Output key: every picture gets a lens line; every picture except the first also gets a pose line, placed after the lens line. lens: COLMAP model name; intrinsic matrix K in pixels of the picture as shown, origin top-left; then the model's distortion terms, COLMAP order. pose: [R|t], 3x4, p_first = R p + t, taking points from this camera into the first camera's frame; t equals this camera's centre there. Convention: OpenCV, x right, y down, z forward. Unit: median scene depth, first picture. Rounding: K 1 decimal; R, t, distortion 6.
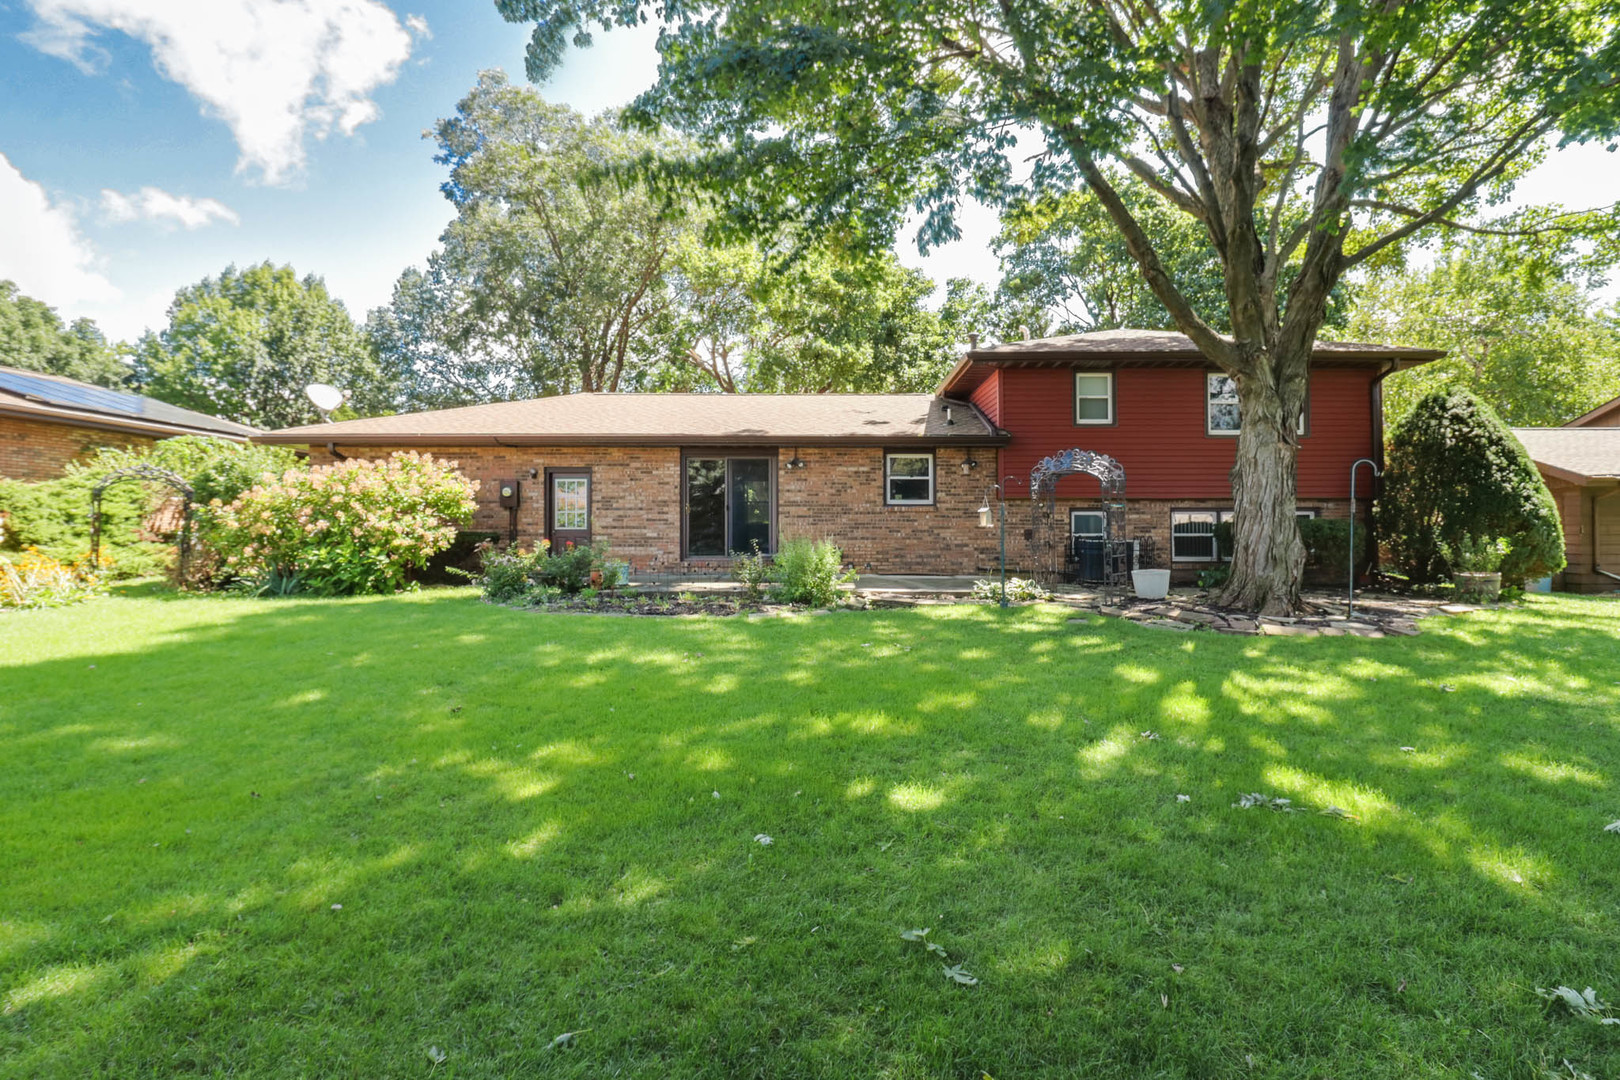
lens RADIAL K [[892.0, 0, 810.0], [0, 892.0, 540.0], [0, 0, 1]] dist [0.027650, -0.000396]
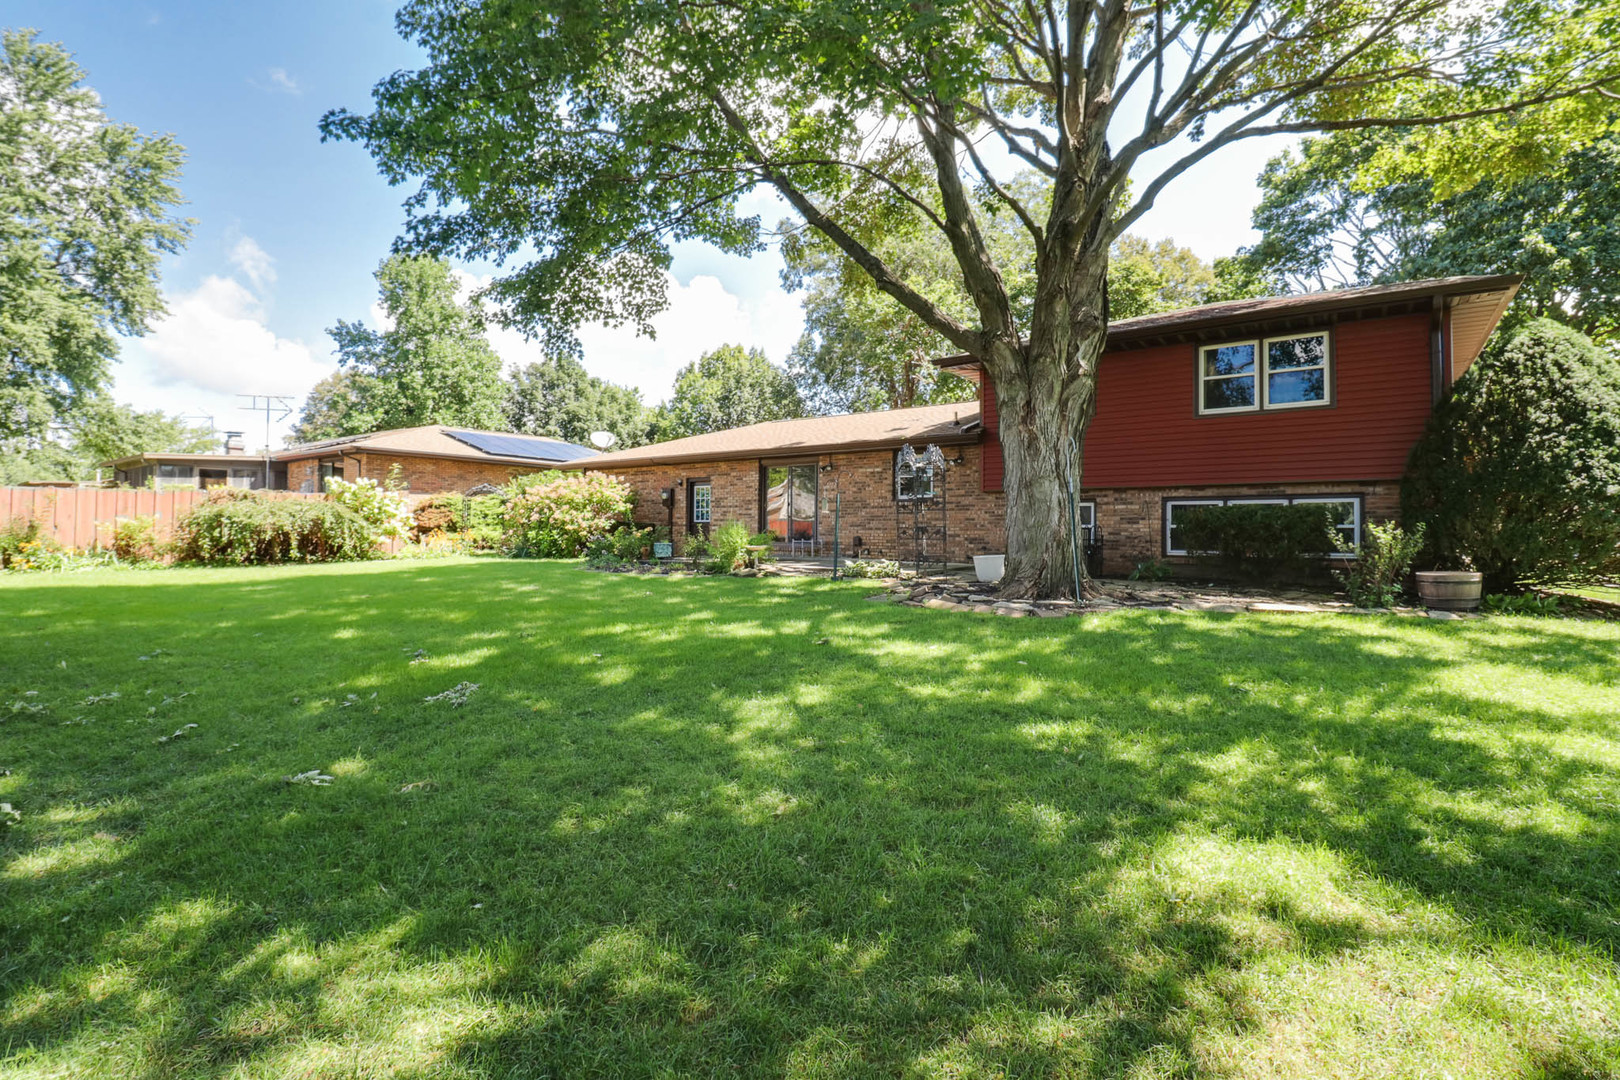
lens RADIAL K [[763.8, 0, 812.2], [0, 763.8, 519.4], [0, 0, 1]] dist [0.139705, -0.000130]
pose [[0.788008, -0.000632, -0.615664, 0.708387], [-0.007571, 0.999914, -0.010717, -0.000232], [0.615618, 0.013106, 0.787936, 0.138129]]
